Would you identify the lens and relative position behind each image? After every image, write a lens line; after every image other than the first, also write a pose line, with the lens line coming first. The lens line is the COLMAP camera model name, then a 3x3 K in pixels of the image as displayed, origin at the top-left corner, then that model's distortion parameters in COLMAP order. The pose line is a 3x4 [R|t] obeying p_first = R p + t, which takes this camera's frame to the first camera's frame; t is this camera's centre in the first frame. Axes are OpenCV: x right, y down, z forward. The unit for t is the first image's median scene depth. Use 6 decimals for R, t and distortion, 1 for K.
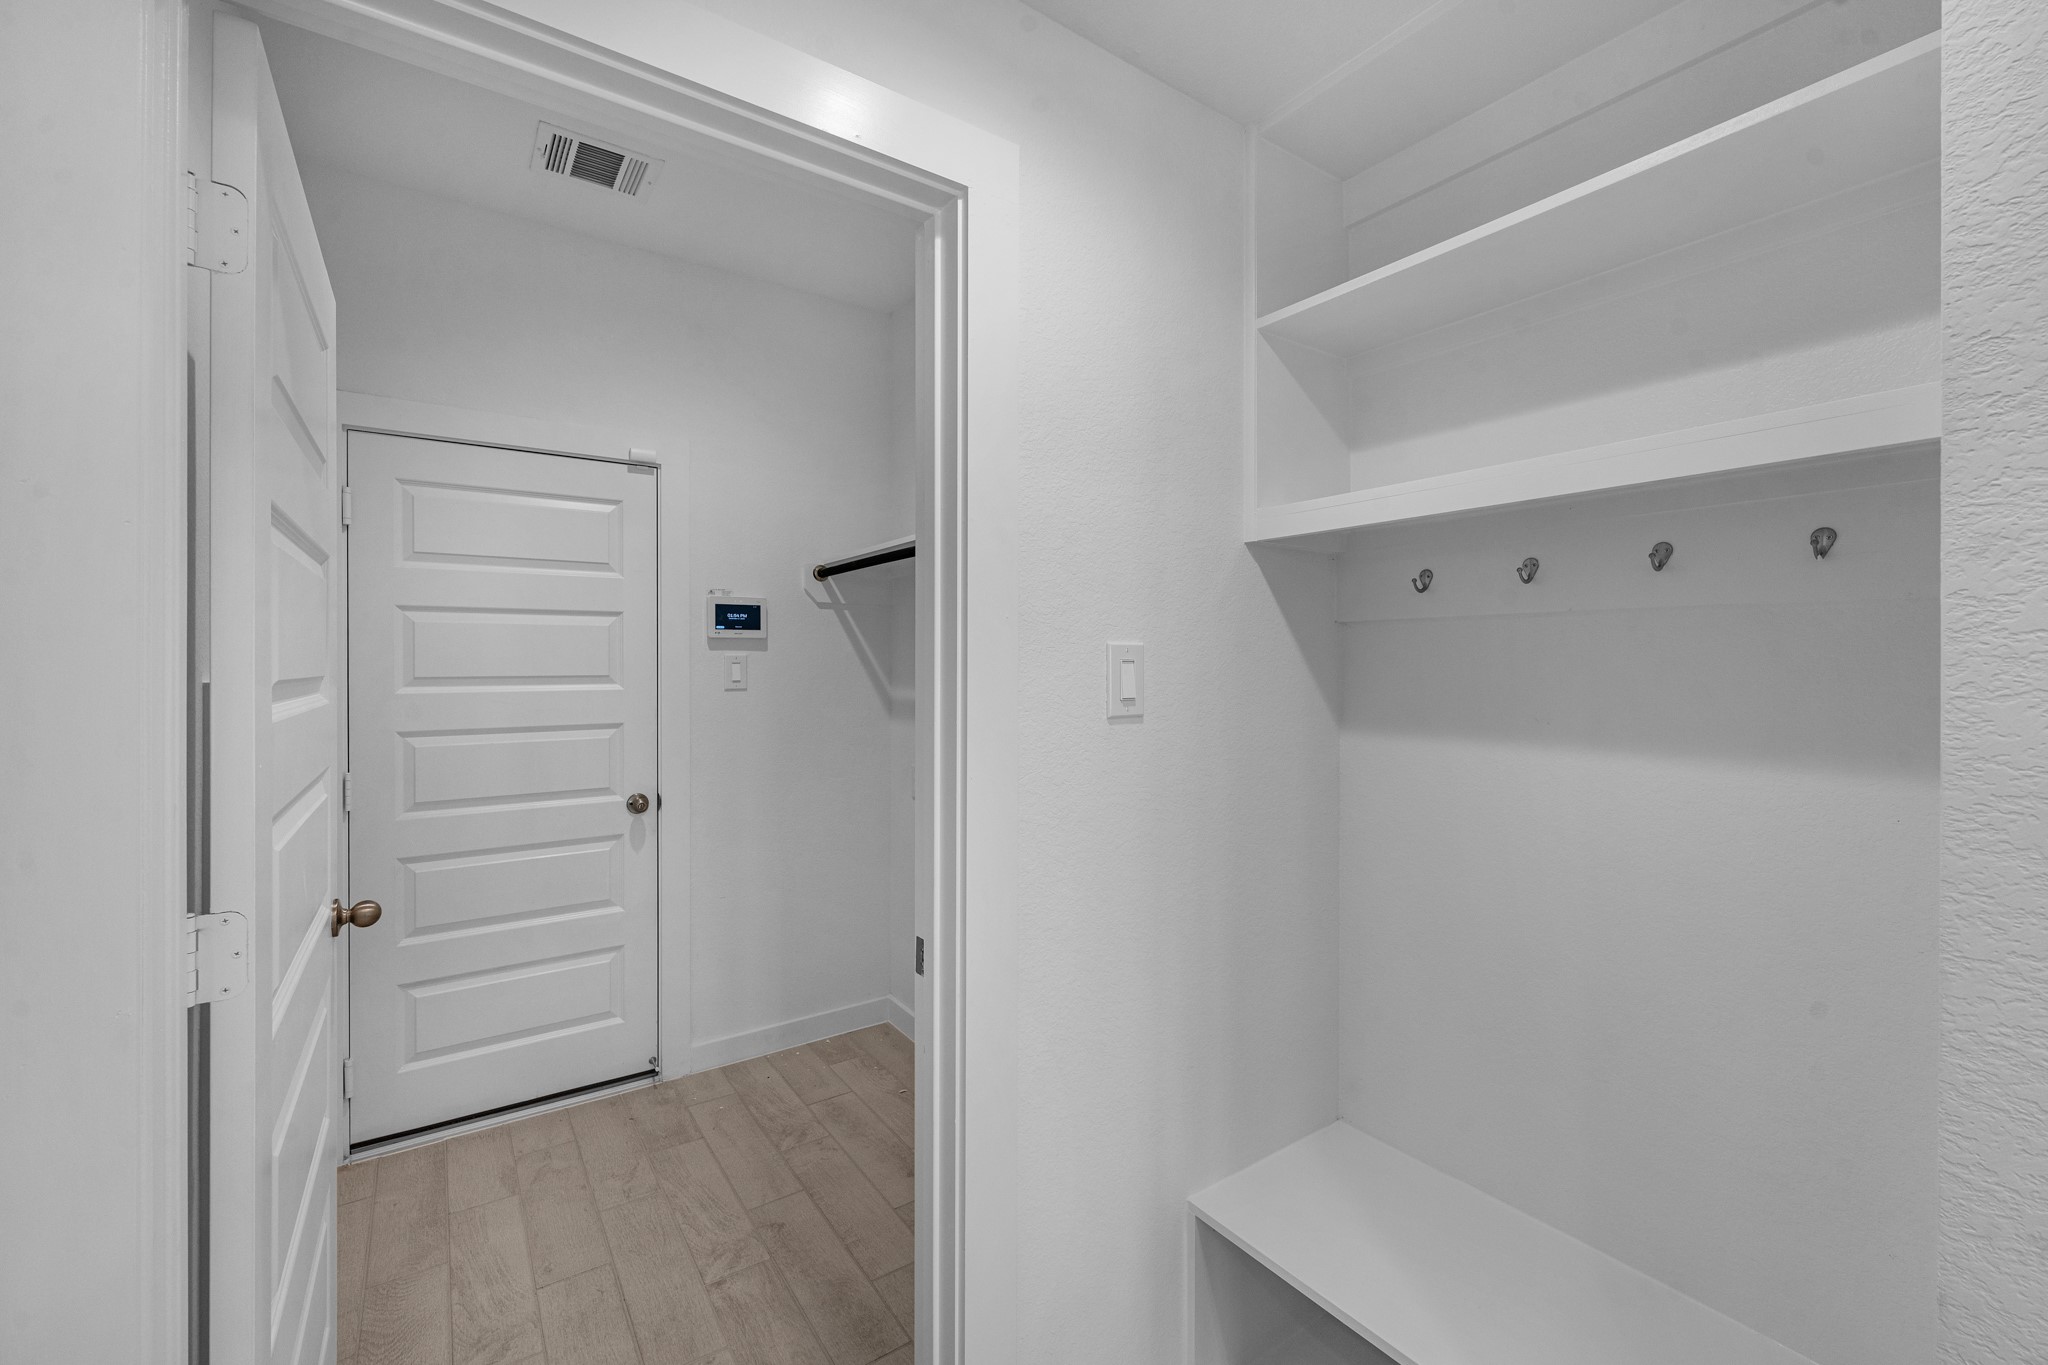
lens RADIAL K [[840.7, 0, 979.2], [0, 840.7, 670.7], [0, 0, 1]] dist [0.011193, 0.000309]
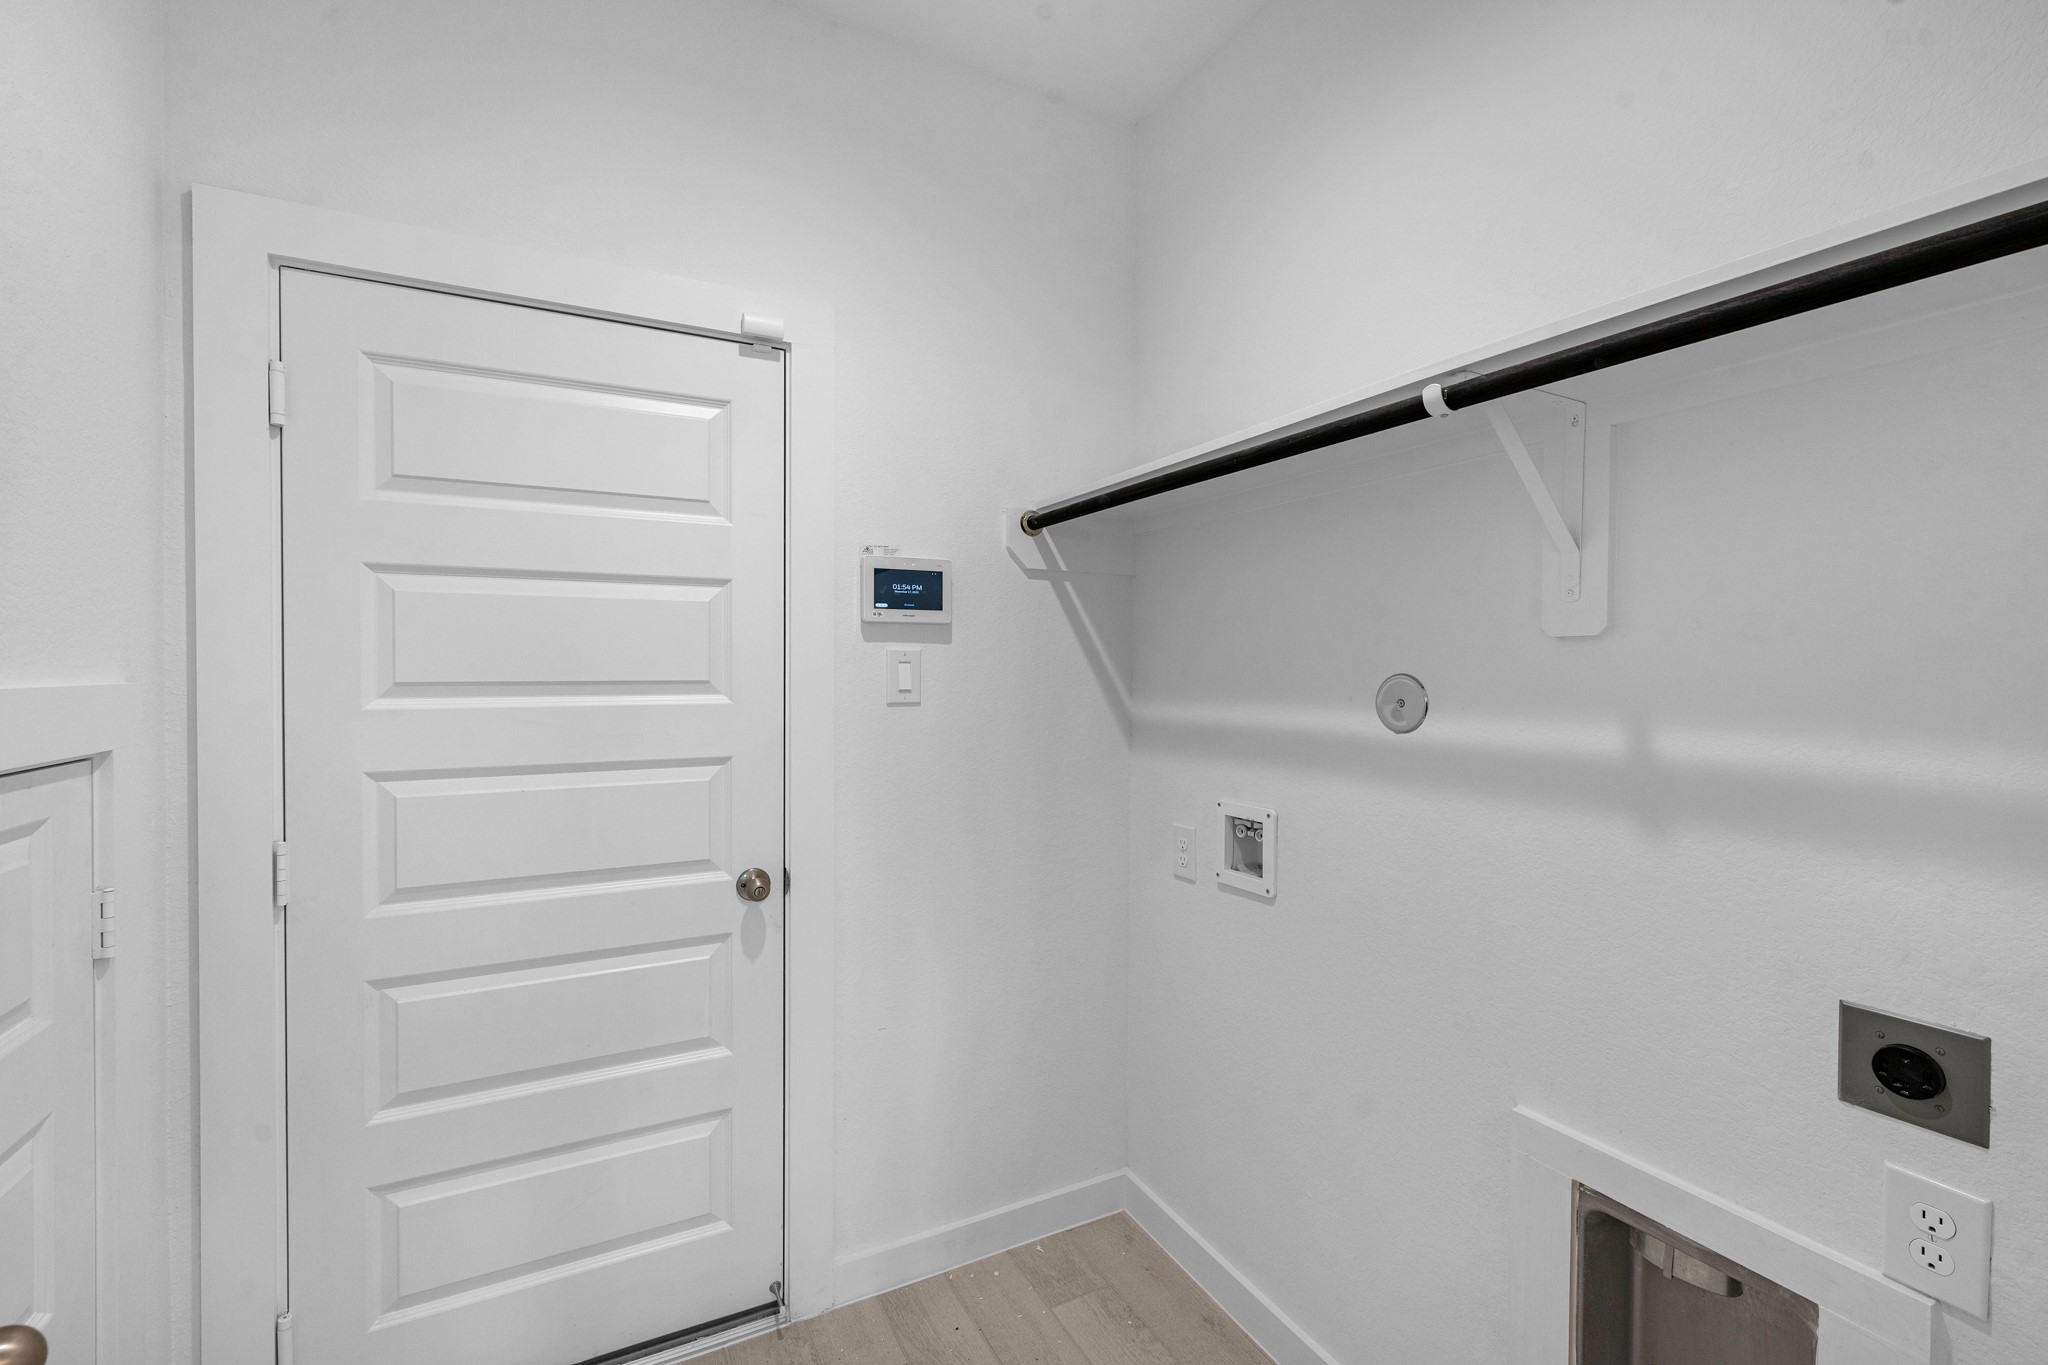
lens RADIAL K [[840.7, 0, 1027.6], [0, 840.7, 680.5], [0, 0, 1]] dist [0.011193, 0.000309]
pose [[0.997187, 0.001731, -0.074929, -0.151760], [-0.001869, 0.999997, -0.001777, 0.005899], [0.074926, 0.001912, 0.997187, 0.381325]]
